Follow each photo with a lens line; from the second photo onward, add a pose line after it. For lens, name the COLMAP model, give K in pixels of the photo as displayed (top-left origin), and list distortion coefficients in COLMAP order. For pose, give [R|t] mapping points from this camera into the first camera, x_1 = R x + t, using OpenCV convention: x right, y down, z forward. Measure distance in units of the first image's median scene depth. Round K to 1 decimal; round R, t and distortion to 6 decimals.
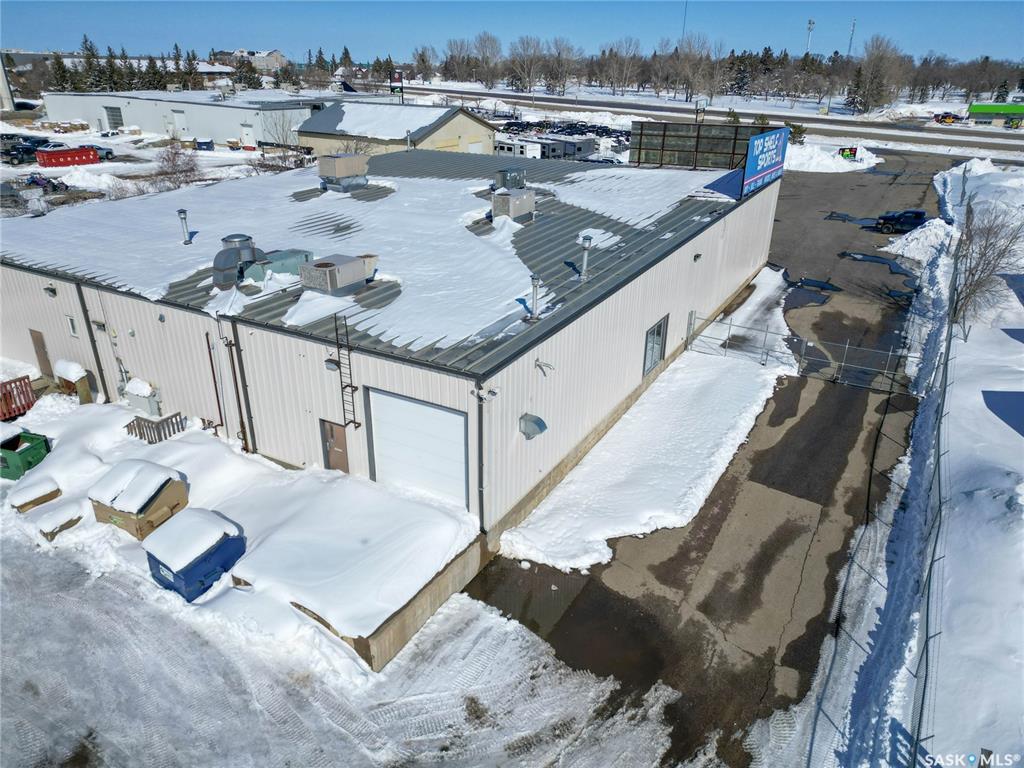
lens RADIAL K [[711.2, 0, 511.4], [0, 711.2, 383.6], [0, 0, 1]] dist [0.067942, -0.054037]
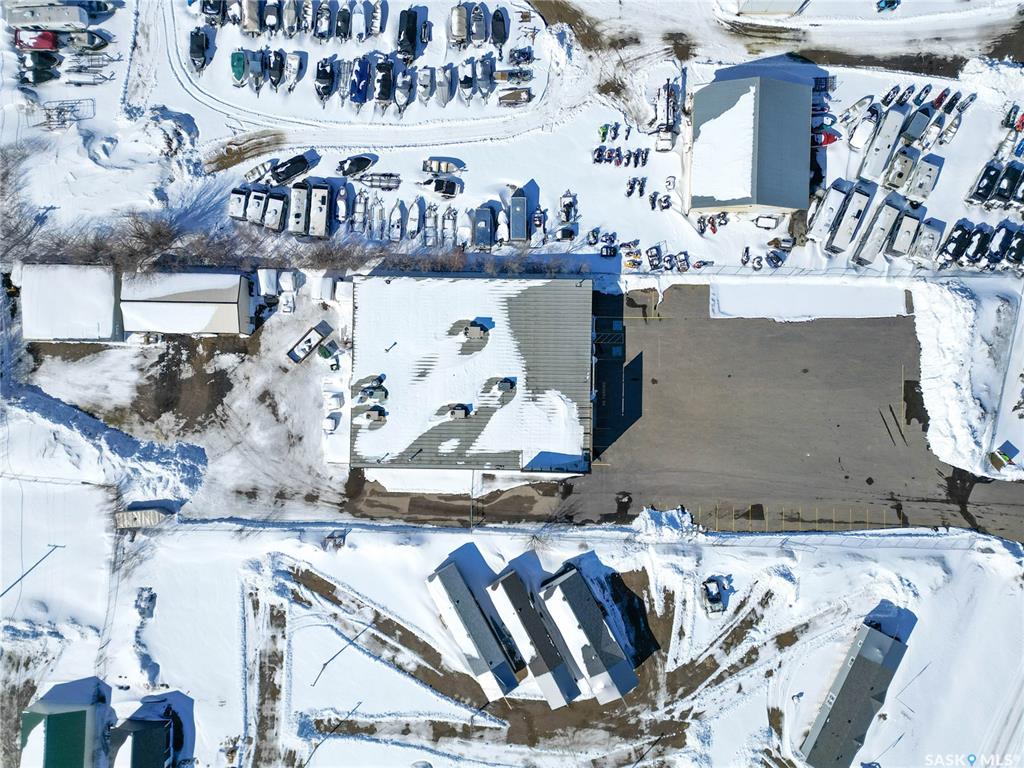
lens RADIAL K [[711.2, 0, 508.9], [0, 711.2, 379.6], [0, 0, 1]] dist [0.067942, -0.054037]
pose [[0.483993, 0.874746, -0.023891, 0.075120], [-0.348761, 0.217864, 0.911538, -4.299462], [0.802569, -0.432845, 0.410522, -0.056491]]
